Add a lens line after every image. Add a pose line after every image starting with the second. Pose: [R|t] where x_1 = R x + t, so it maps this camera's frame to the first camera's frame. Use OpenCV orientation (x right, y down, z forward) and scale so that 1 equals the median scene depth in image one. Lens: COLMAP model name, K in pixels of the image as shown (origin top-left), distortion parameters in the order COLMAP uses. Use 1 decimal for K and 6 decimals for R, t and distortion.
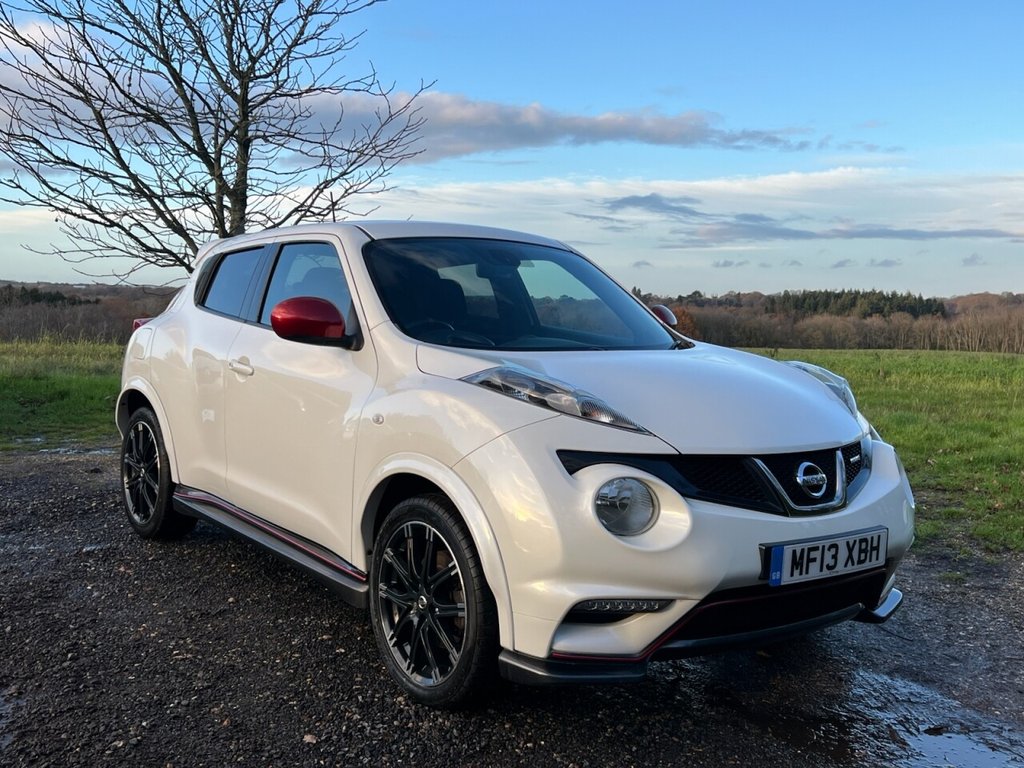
lens RADIAL K [[1124.3, 0, 518.0], [0, 1124.3, 369.6], [0, 0, 1]] dist [0.139399, -0.302282]
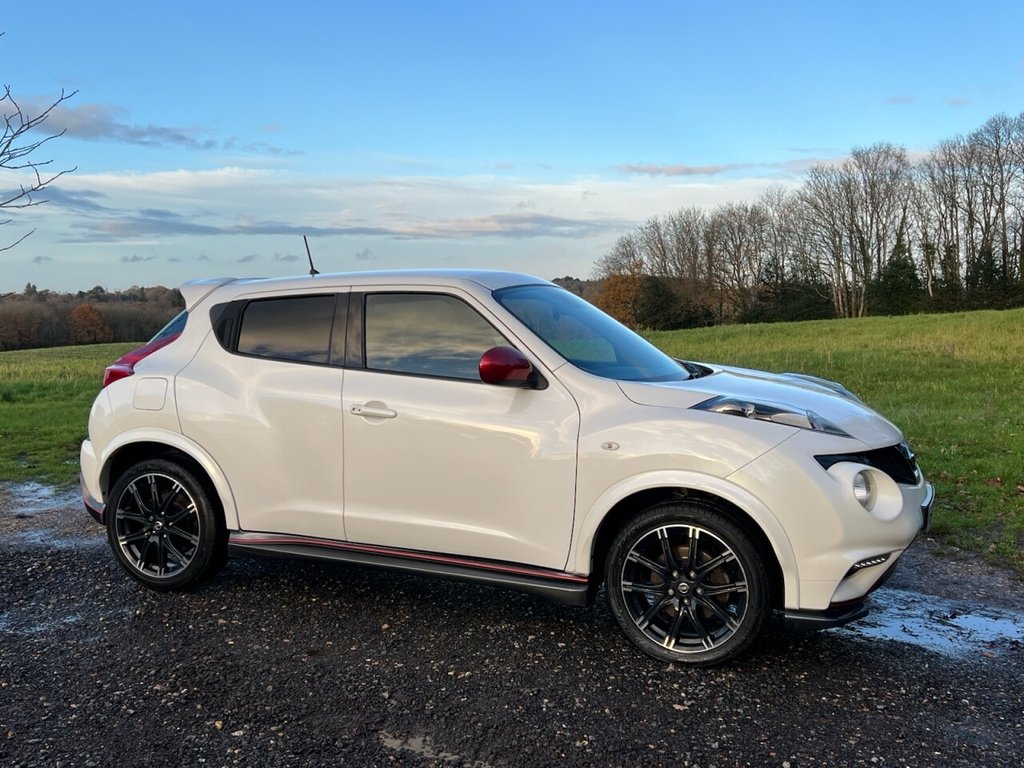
lens RADIAL K [[1072.4, 0, 520.5], [0, 1072.4, 389.9], [0, 0, 1]] dist [0.119539, -0.243987]
pose [[0.855706, -0.073689, 0.512188, -0.527038], [0.058443, 0.997238, 0.045834, -0.049351], [-0.514151, -0.009286, 0.857650, 0.045836]]
